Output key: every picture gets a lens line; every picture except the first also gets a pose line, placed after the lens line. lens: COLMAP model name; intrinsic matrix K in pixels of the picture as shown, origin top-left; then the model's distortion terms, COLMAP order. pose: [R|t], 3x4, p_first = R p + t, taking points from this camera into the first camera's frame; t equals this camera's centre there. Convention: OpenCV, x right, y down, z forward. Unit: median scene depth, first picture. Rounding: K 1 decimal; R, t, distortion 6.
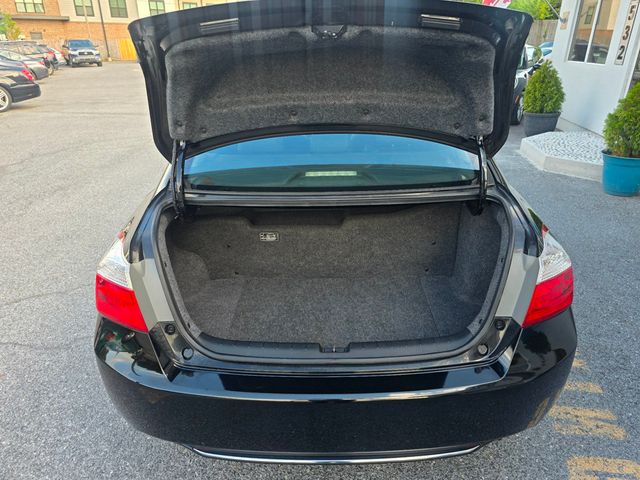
lens RADIAL K [[424.0, 0, 322.5], [0, 424.0, 235.1], [0, 0, 1]] dist [0.054720, -0.044596]
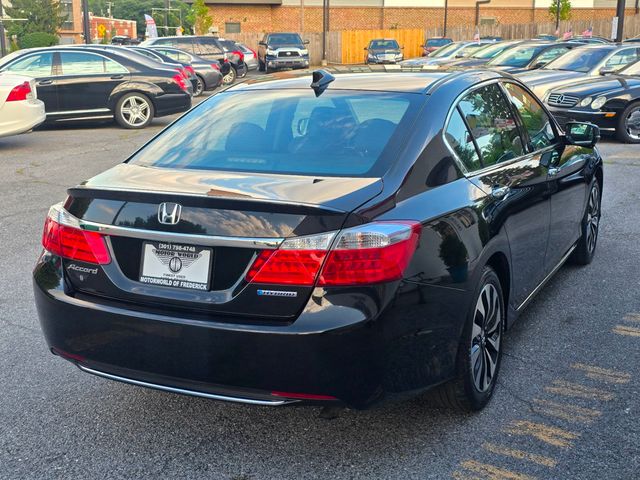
lens RADIAL K [[826.2, 0, 320.0], [0, 826.2, 240.0], [0, 0, 1]] dist [0.209307, -0.545084]
pose [[0.899101, 0.099468, -0.426291, 0.150406], [-0.174177, 0.974722, -0.139926, 0.042885], [0.401597, 0.200057, 0.893698, -0.106356]]
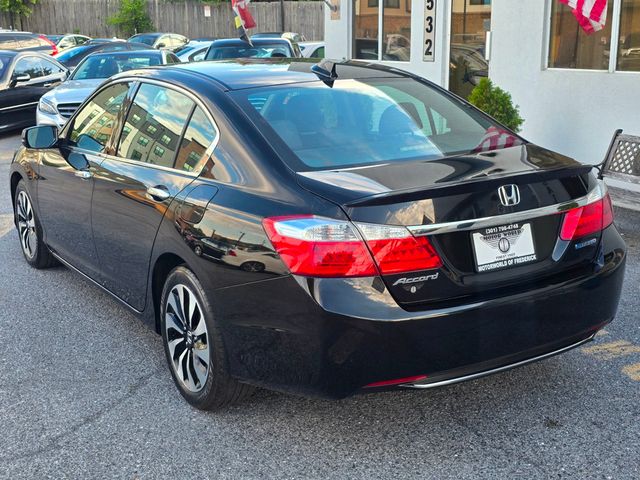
lens RADIAL K [[826.2, 0, 320.0], [0, 826.2, 240.0], [0, 0, 1]] dist [0.209307, -0.545084]
pose [[0.849408, -0.129417, 0.511622, -0.179976], [0.219804, 0.968131, -0.120032, 0.039508], [-0.479783, 0.214413, 0.850785, -0.090642]]
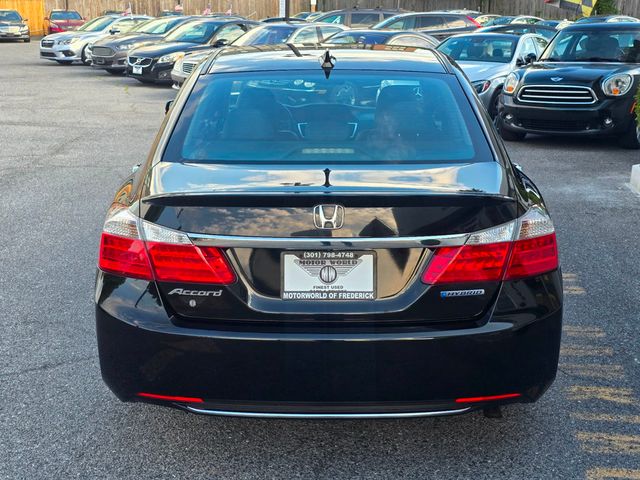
lens RADIAL K [[826.2, 0, 320.0], [0, 826.2, 240.0], [0, 0, 1]] dist [0.209307, -0.545084]
pose [[0.999842, 0.017239, 0.004426, -0.000439], [-0.016338, 0.987629, -0.155955, 0.047814], [-0.007059, 0.155858, 0.987754, -0.115458]]
